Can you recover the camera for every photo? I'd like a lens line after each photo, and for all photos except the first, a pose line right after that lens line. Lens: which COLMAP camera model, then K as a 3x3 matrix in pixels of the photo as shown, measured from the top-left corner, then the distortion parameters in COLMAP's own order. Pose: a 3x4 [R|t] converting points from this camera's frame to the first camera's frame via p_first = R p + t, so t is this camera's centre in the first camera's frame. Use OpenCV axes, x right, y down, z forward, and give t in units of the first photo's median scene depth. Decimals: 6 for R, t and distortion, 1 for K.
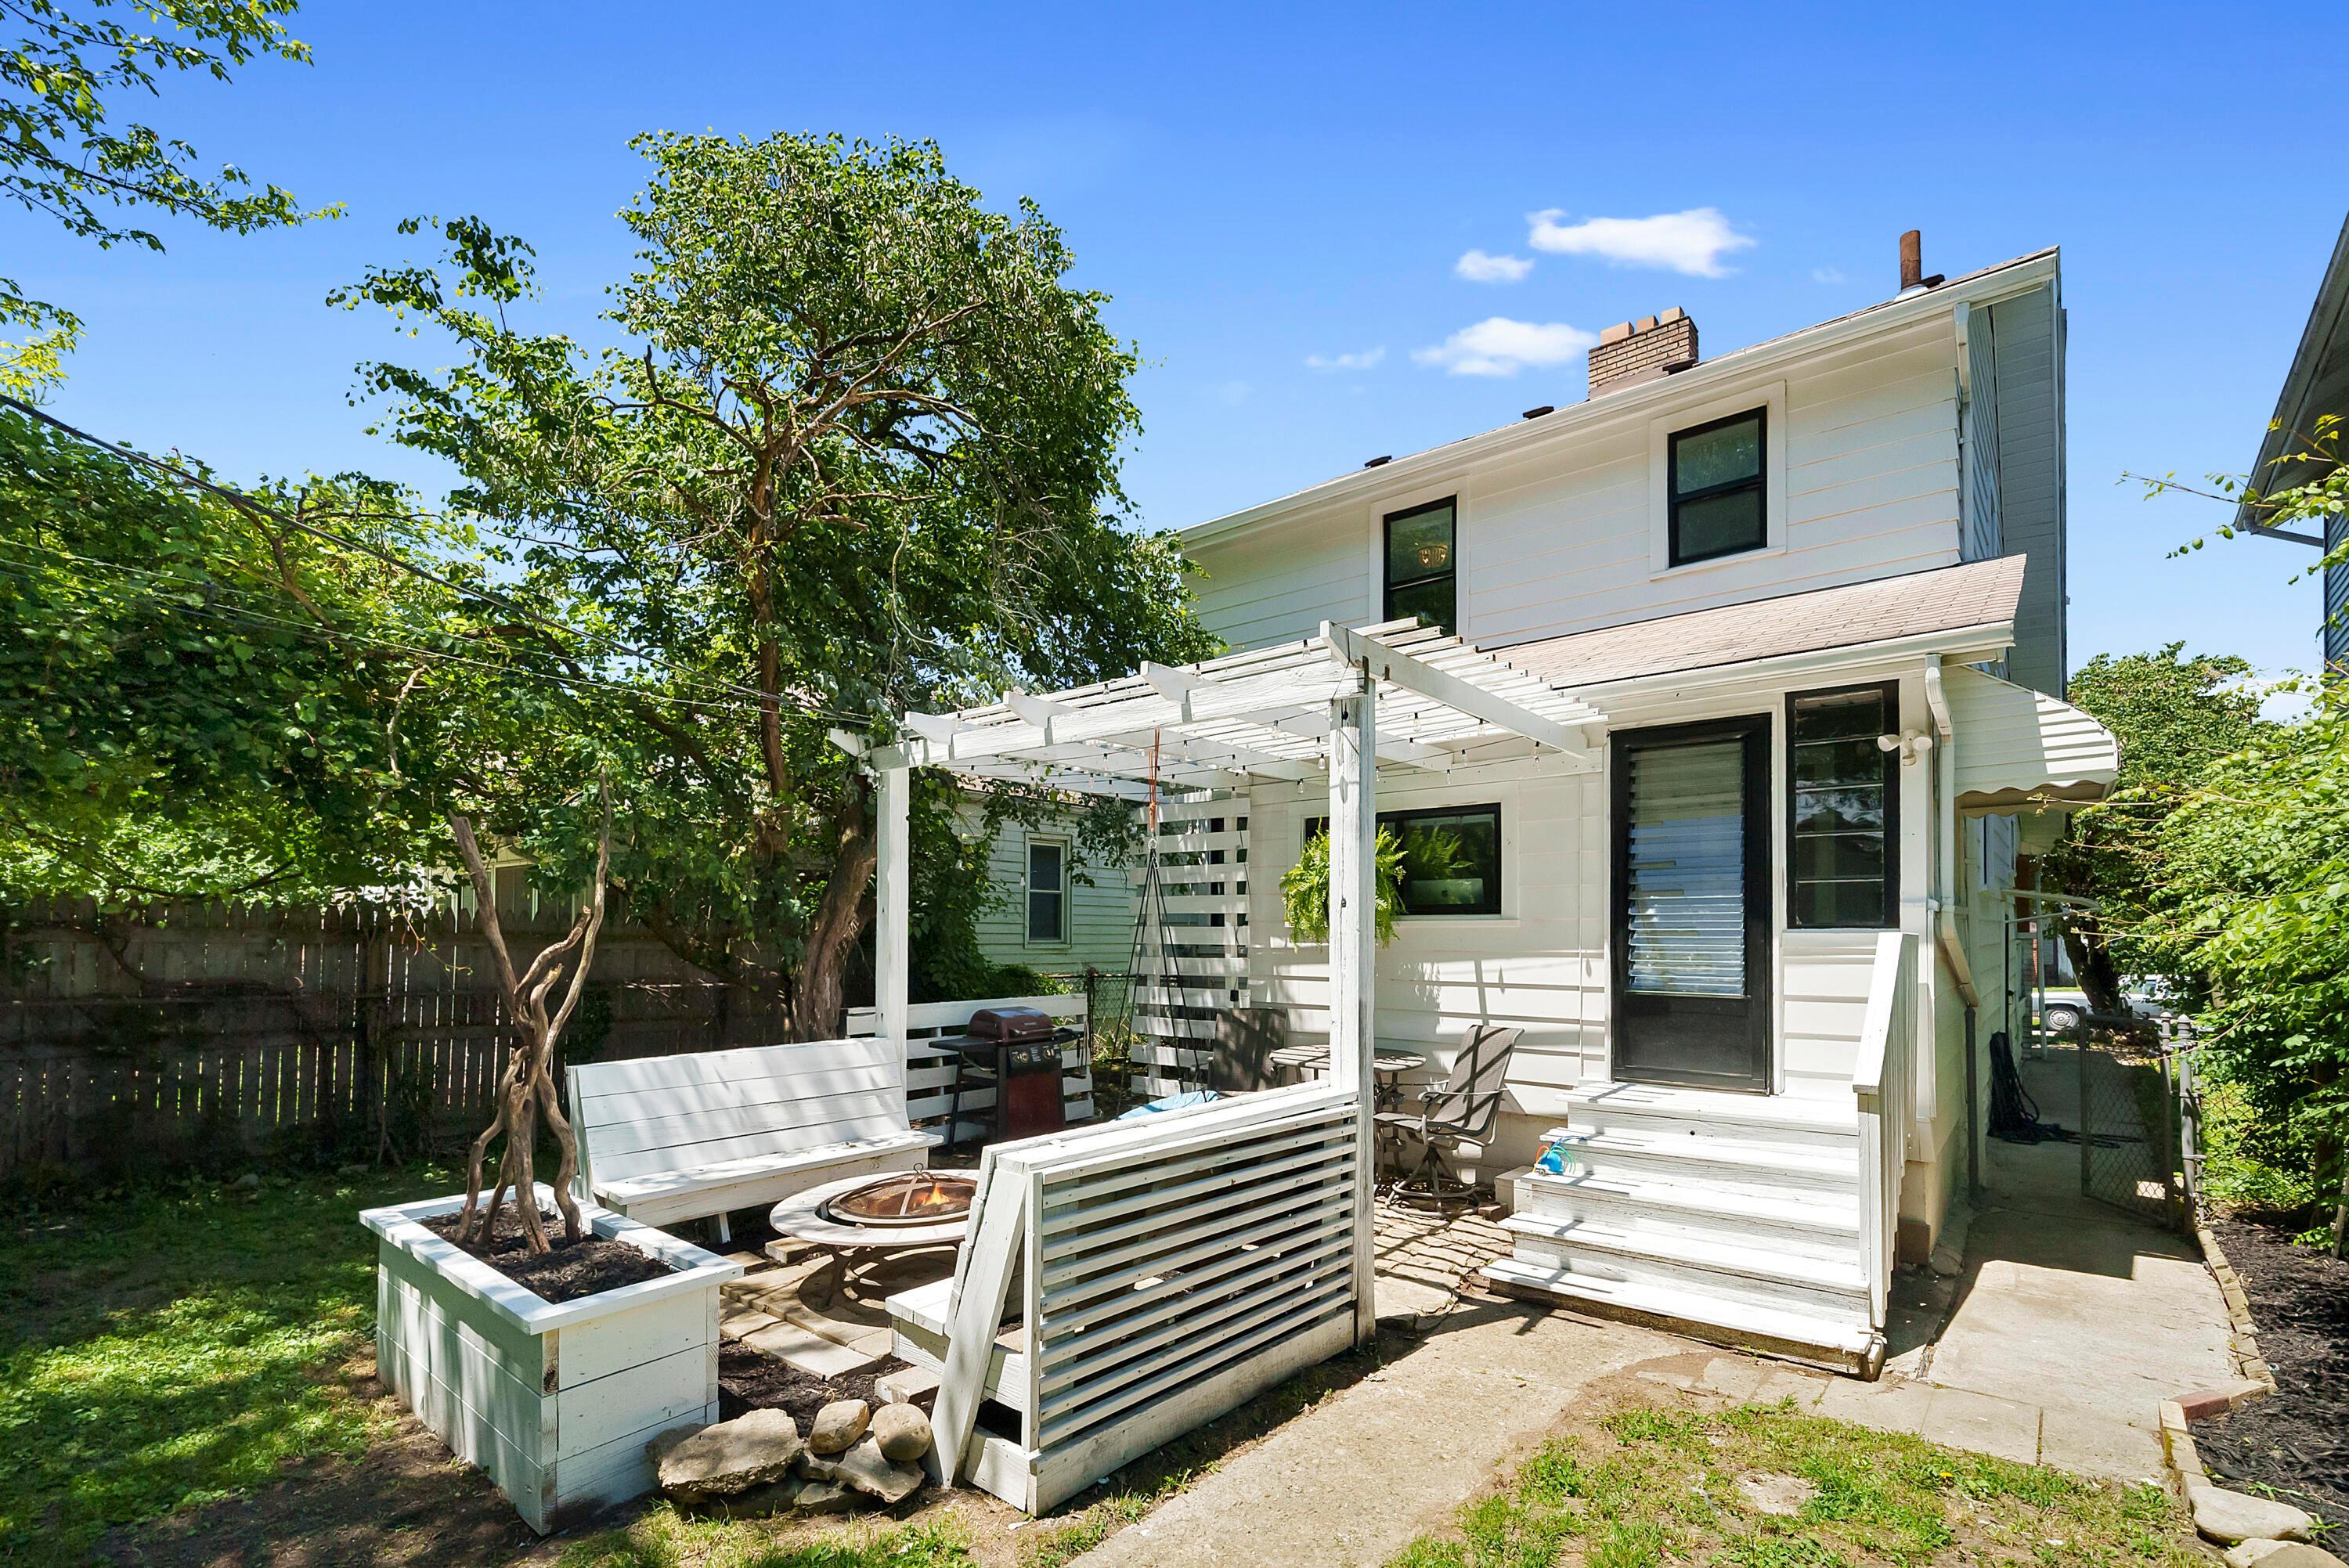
lens RADIAL K [[1062.2, 0, 1183.8], [0, 1062.2, 923.2], [0, 0, 1]] dist [-0.009051, 0.000507]
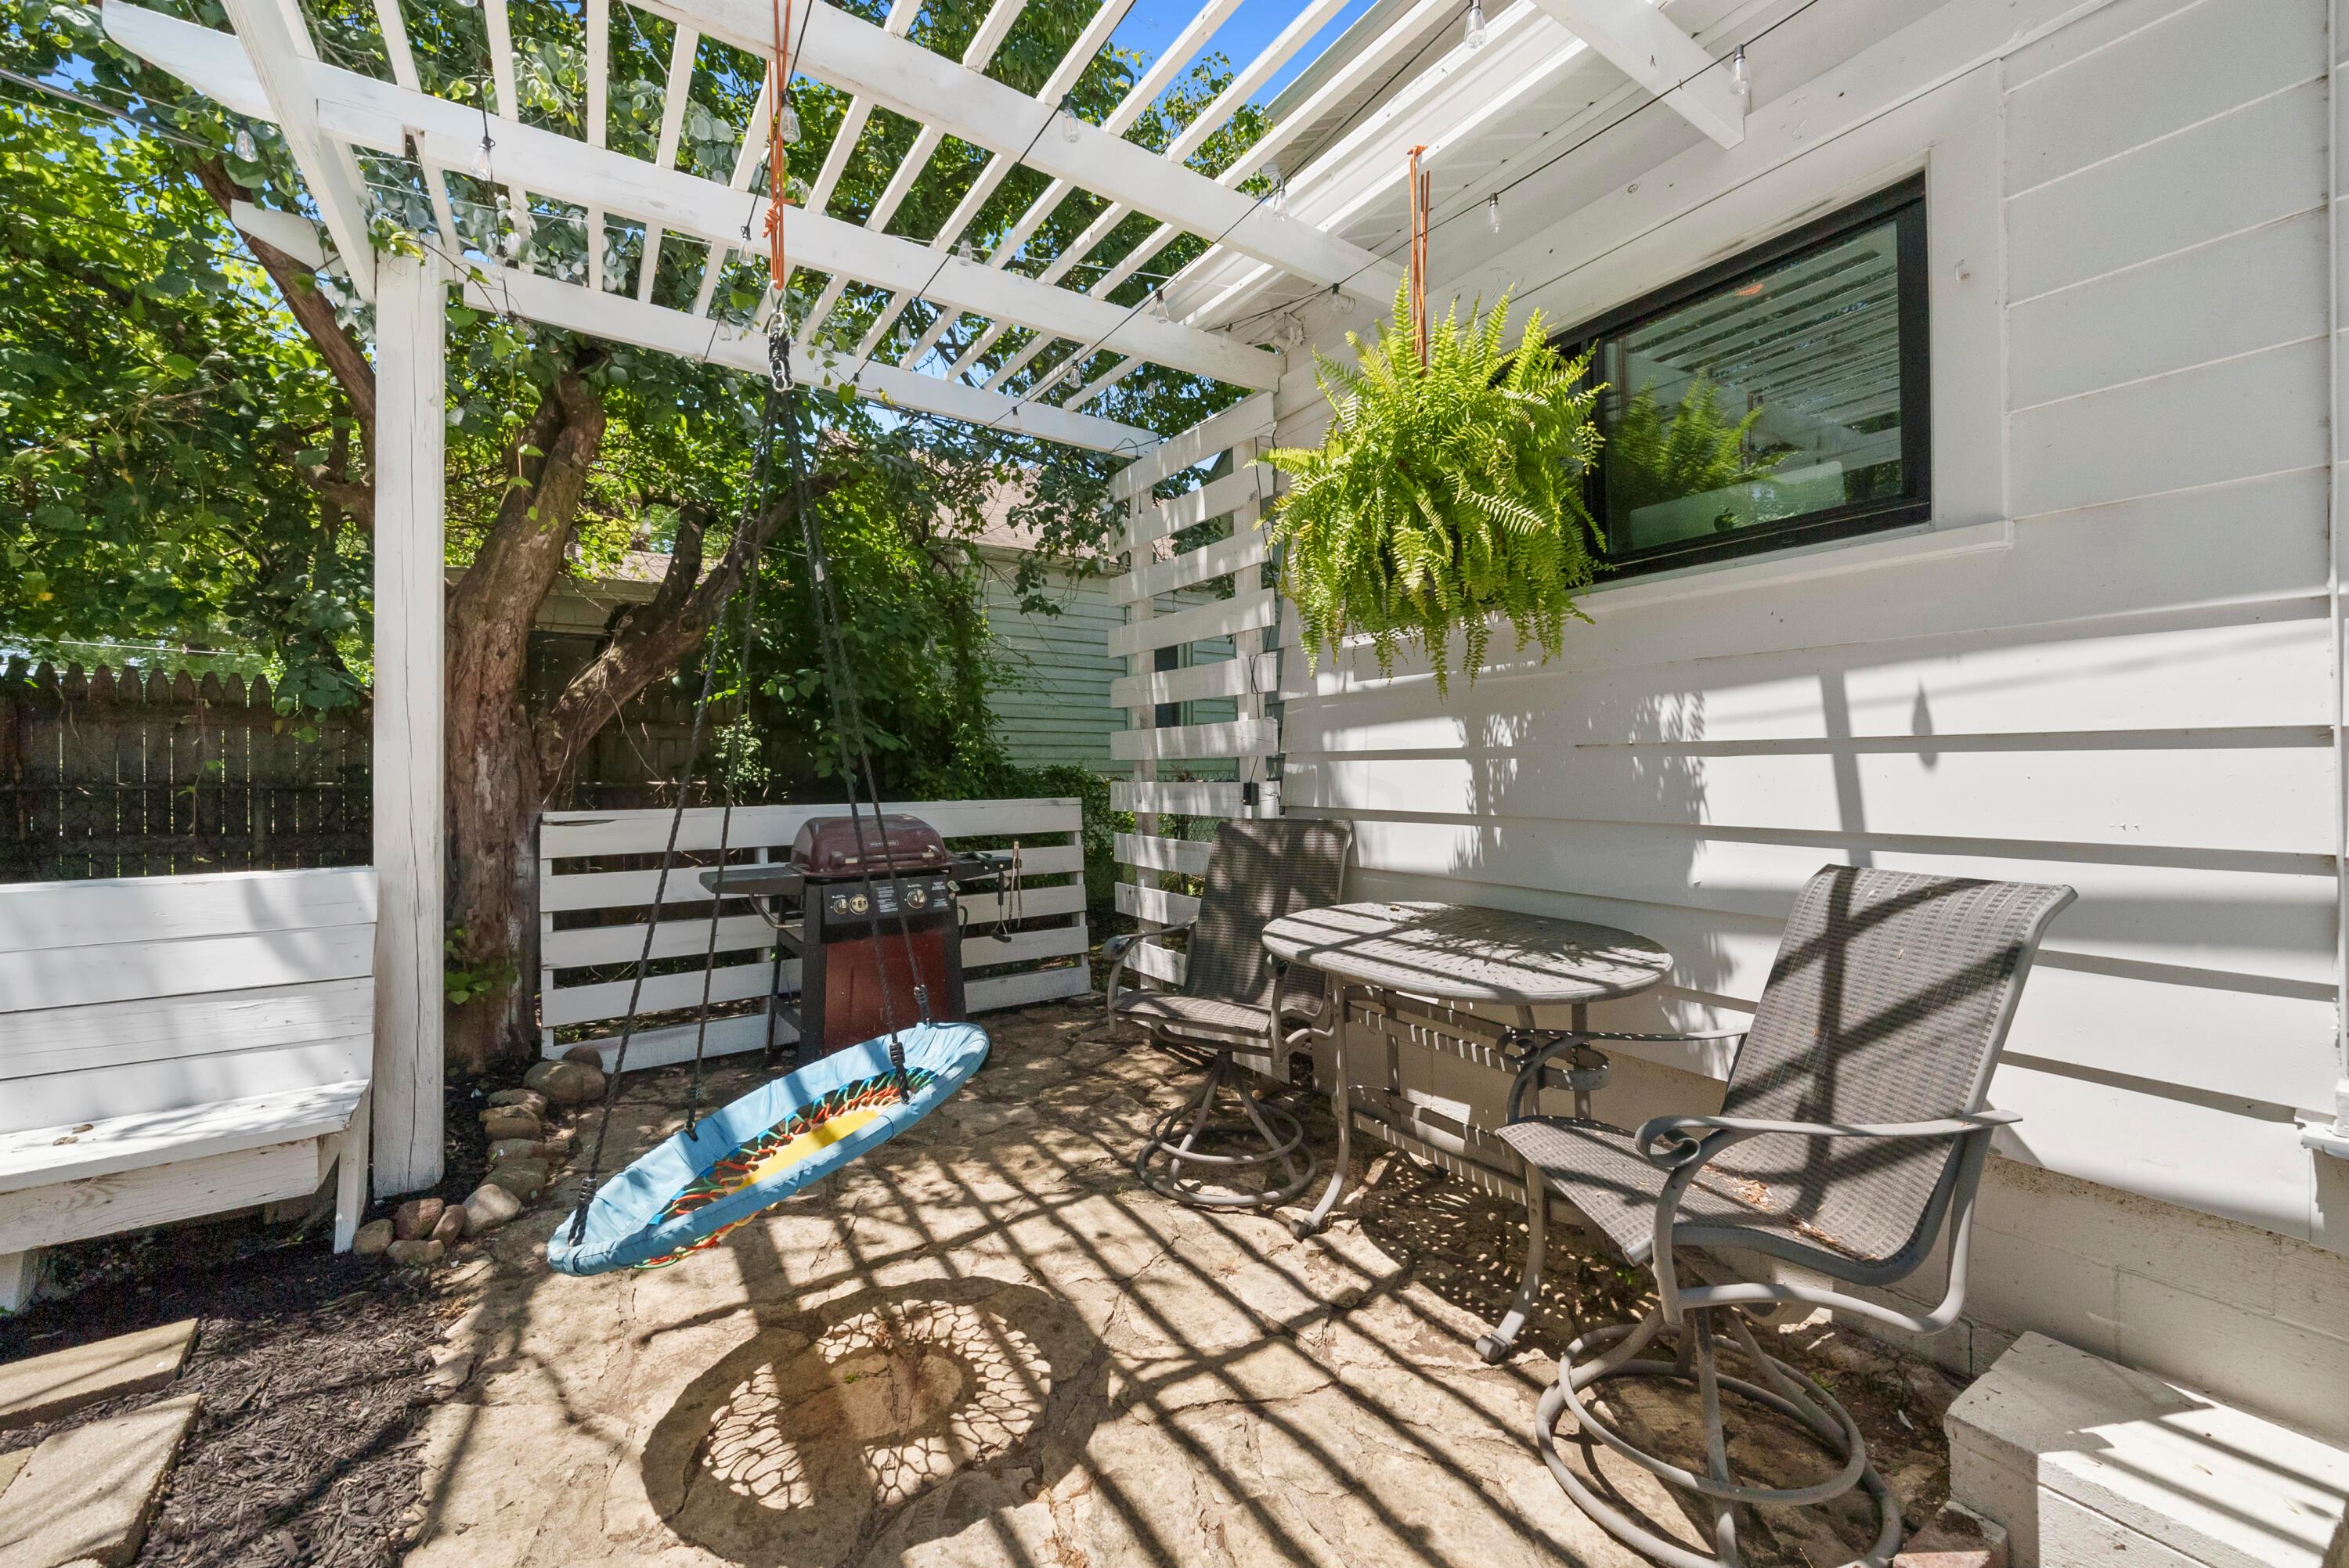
lens RADIAL K [[918.2, 0, 1181.8], [0, 918.2, 762.7], [0, 0, 1]] dist [-0.004150, -0.000068]
pose [[0.962390, -0.009316, -0.271511, 0.167233], [0.010618, 0.999938, 0.003327, 0.063862], [0.271463, -0.006085, 0.962430, 0.707923]]
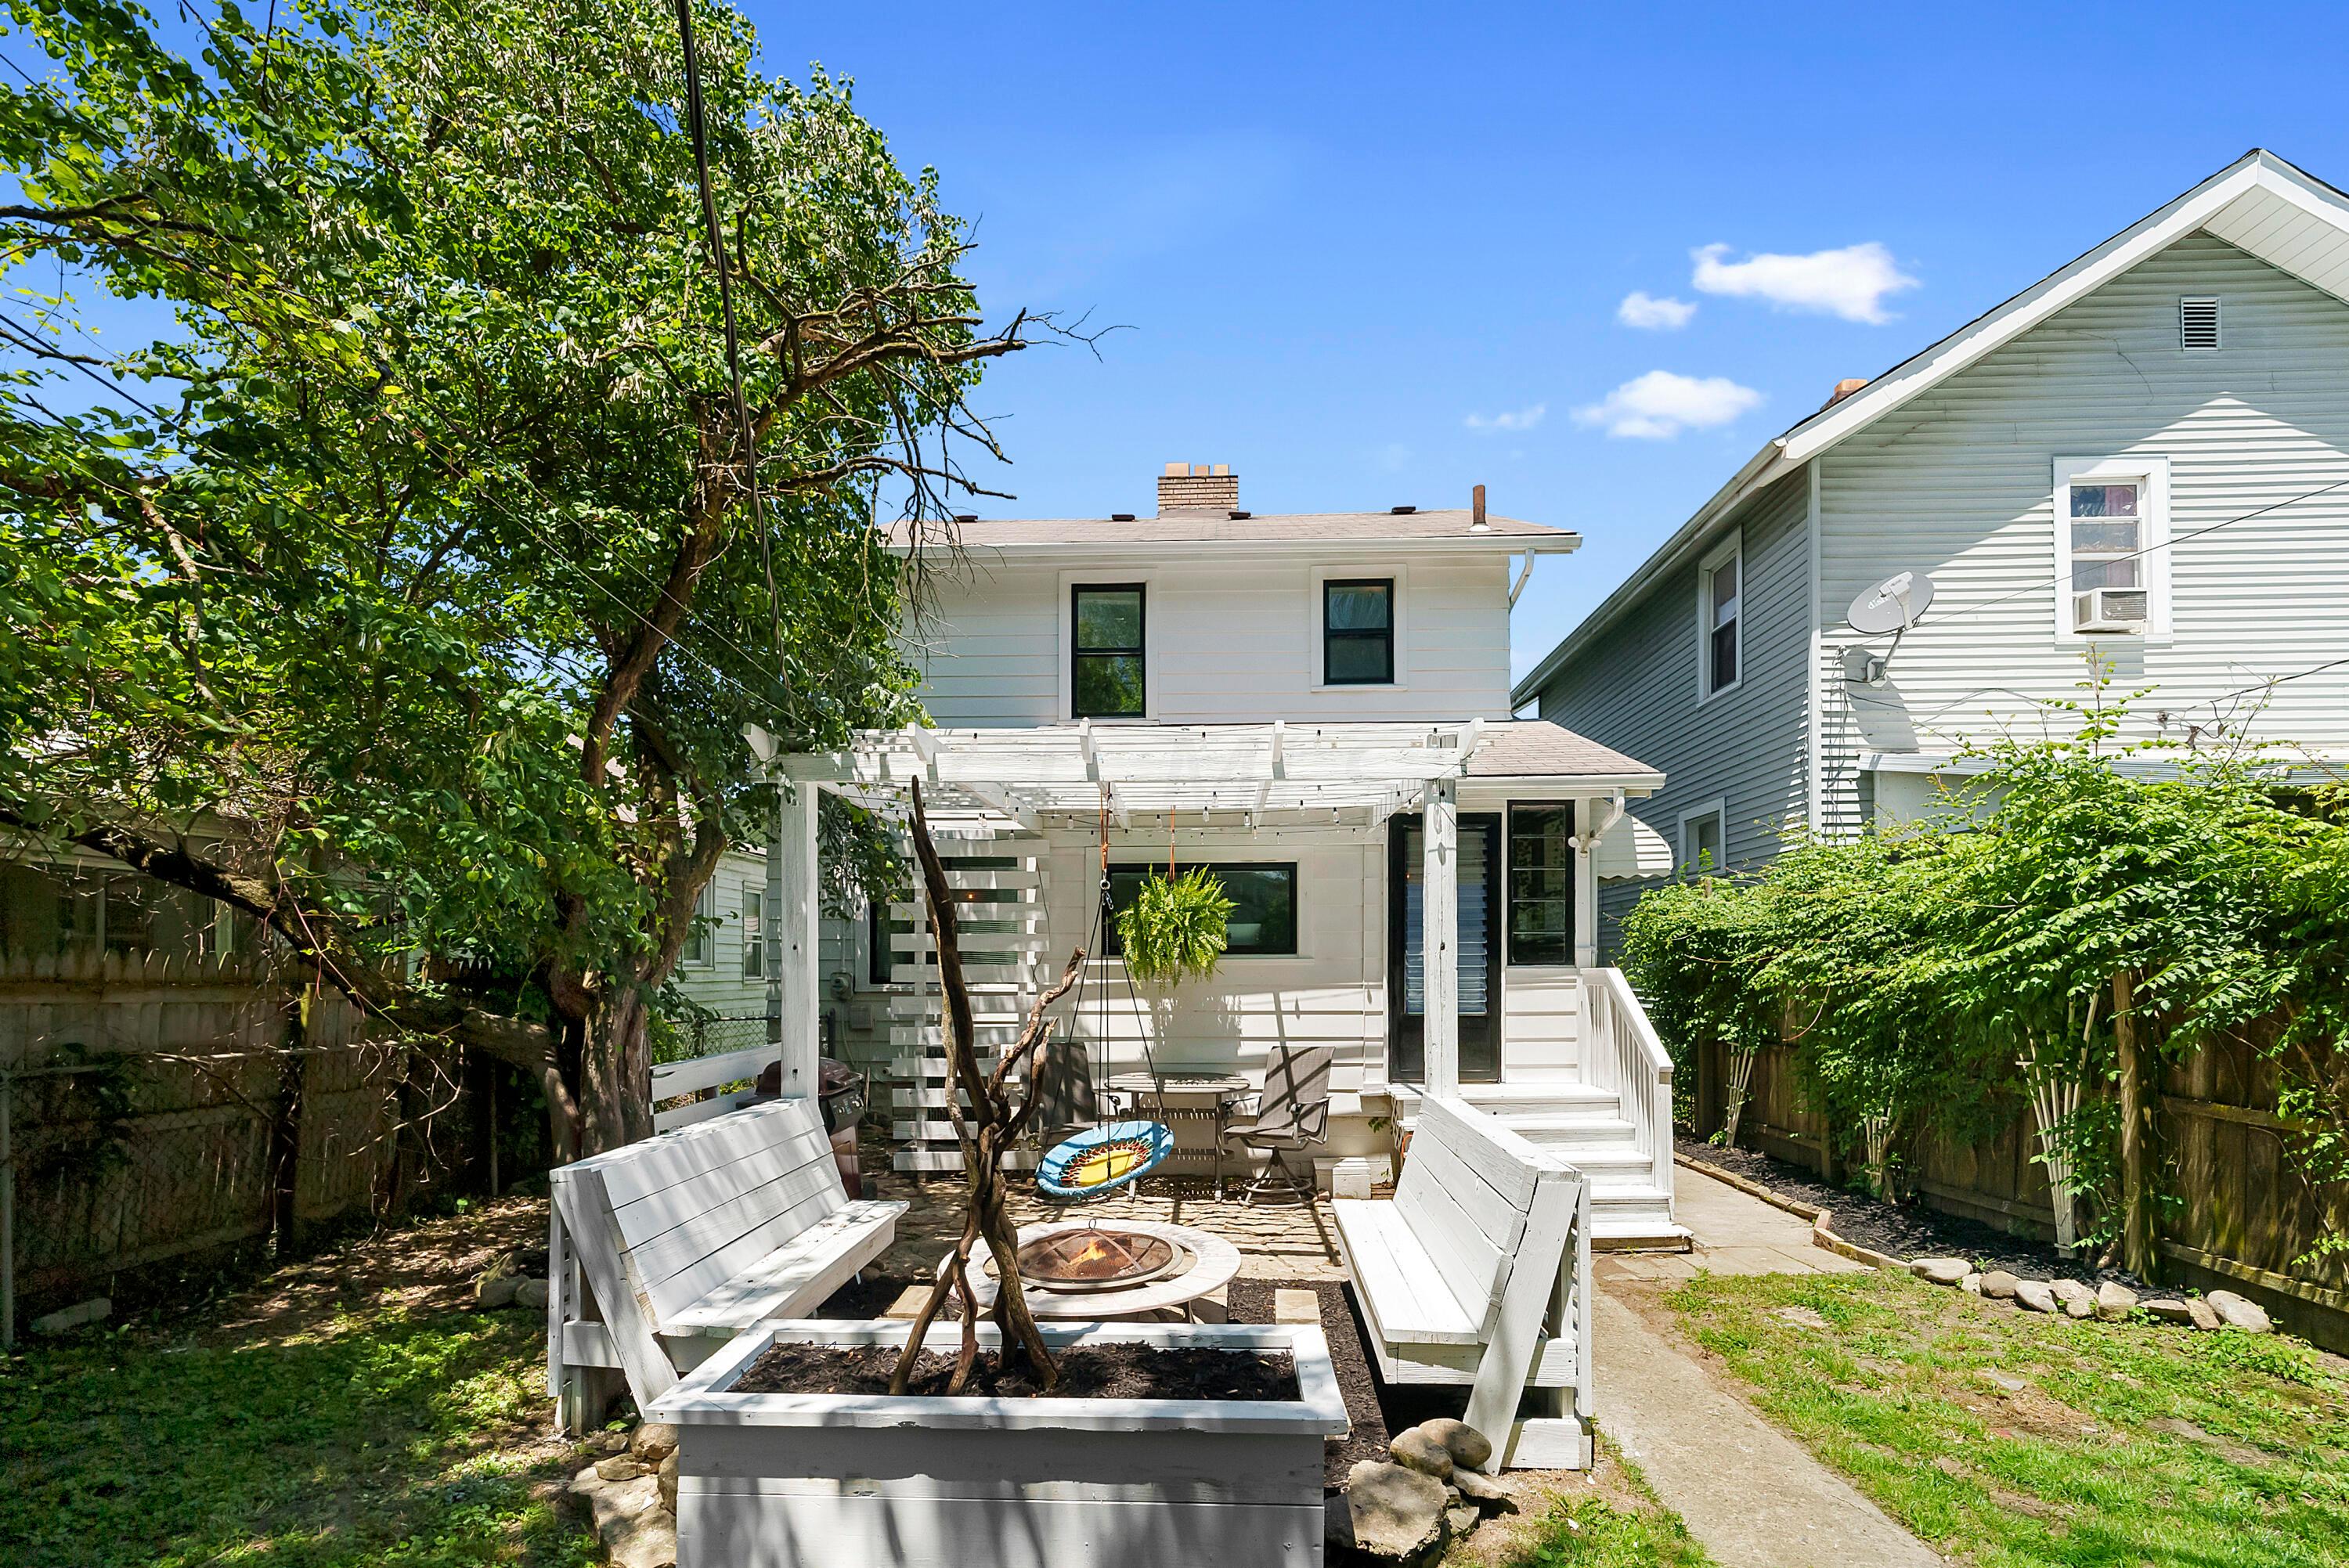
lens RADIAL K [[1011.2, 0, 1168.7], [0, 1011.2, 955.4], [0, 0, 1]] dist [-0.002050, 0.000453]
pose [[0.787788, 0.003678, 0.615936, -0.555111], [-0.001796, 0.999992, -0.003674, -0.002369], [-0.615944, 0.001788, 0.787788, 0.187241]]
